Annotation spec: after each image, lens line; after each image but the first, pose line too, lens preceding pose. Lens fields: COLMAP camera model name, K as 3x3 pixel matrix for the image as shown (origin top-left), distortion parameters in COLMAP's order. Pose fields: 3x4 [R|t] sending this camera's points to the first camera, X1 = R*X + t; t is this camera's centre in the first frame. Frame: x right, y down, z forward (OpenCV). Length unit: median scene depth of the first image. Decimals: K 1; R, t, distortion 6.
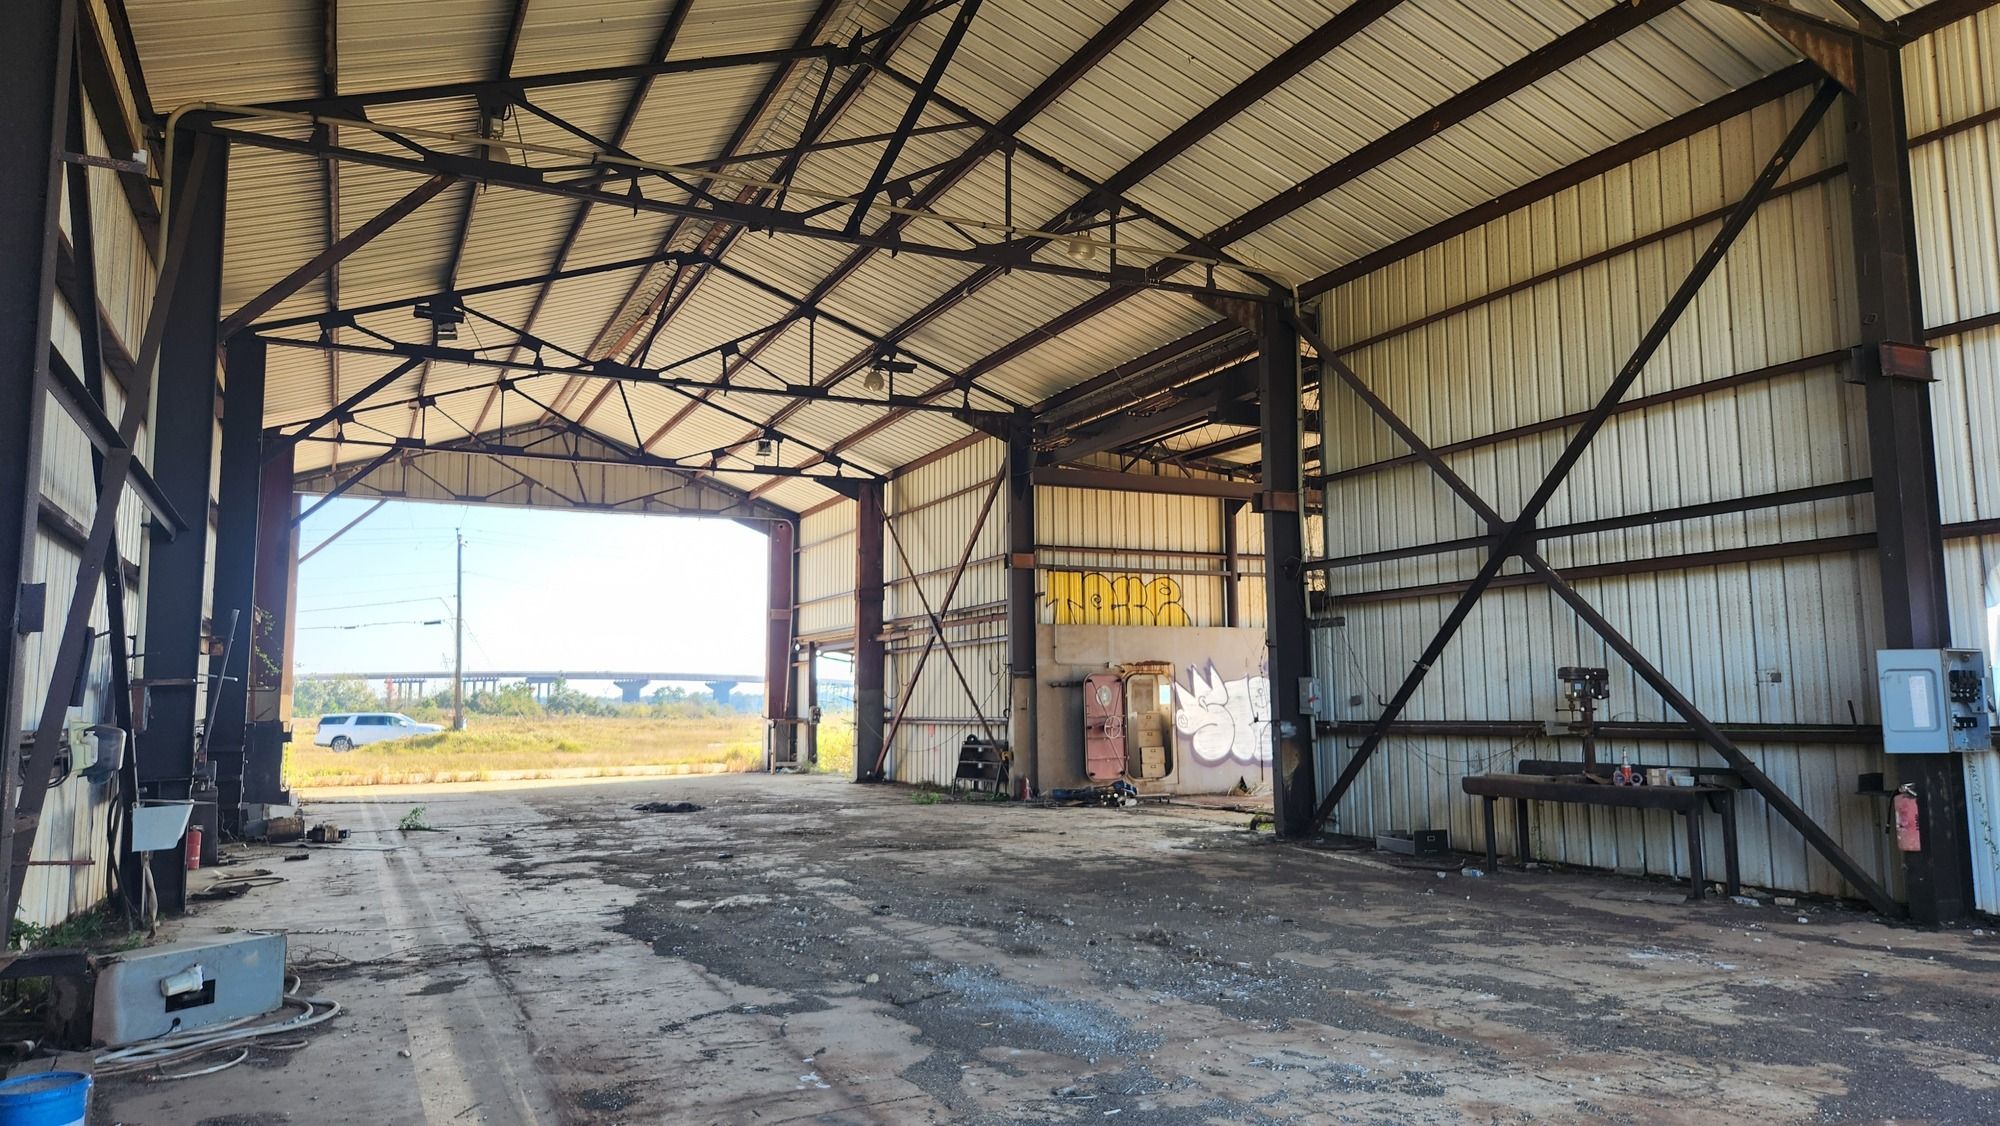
lens RADIAL K [[1334.4, 0, 987.2], [0, 1334.4, 548.1], [0, 0, 1]] dist [0.062059, -0.052890]
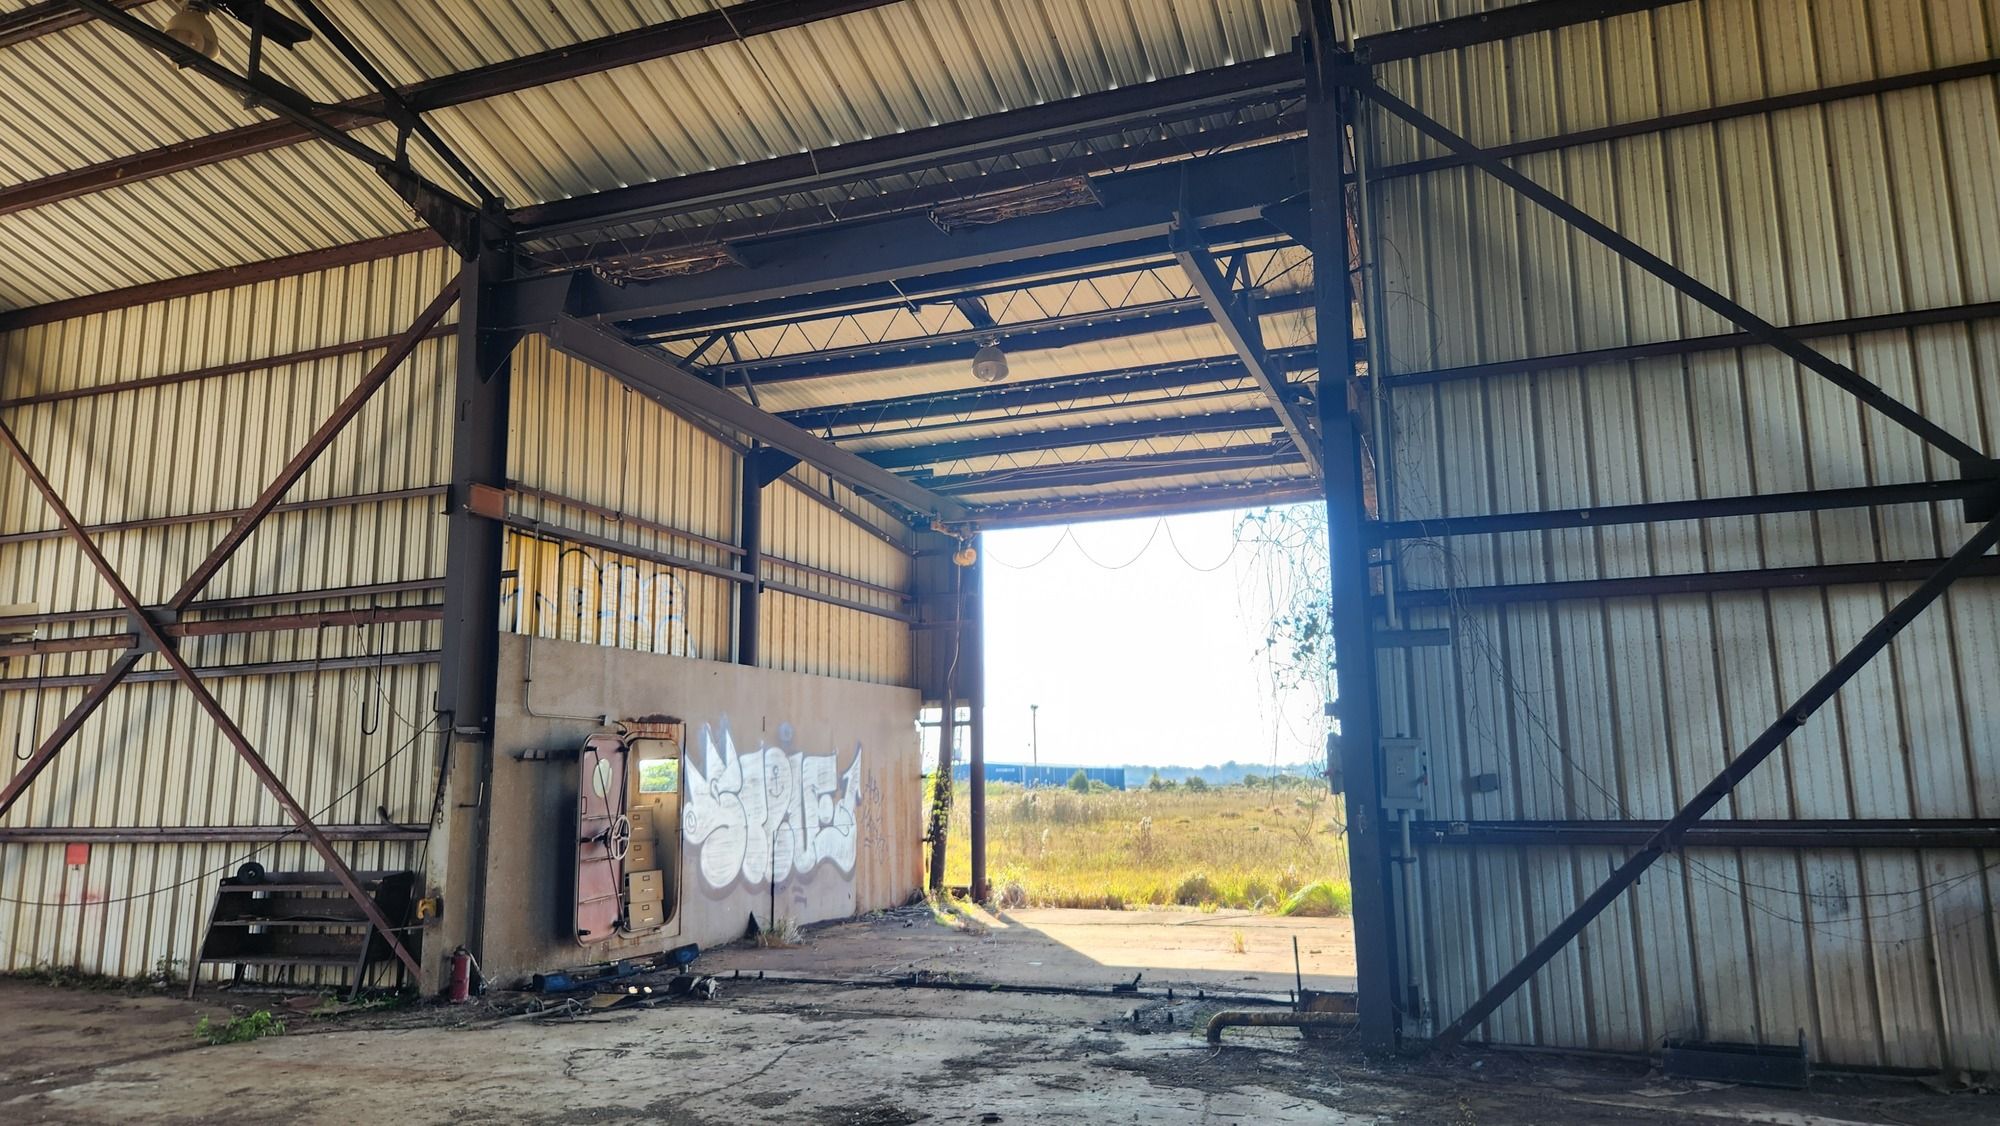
lens RADIAL K [[1334.4, 0, 987.2], [0, 1334.4, 548.1], [0, 0, 1]] dist [0.062059, -0.052890]
pose [[0.720613, 0.119717, 0.682924, -0.173622], [-0.074305, 0.992642, -0.095606, 0.058853], [-0.689345, 0.018150, 0.724206, 0.499447]]
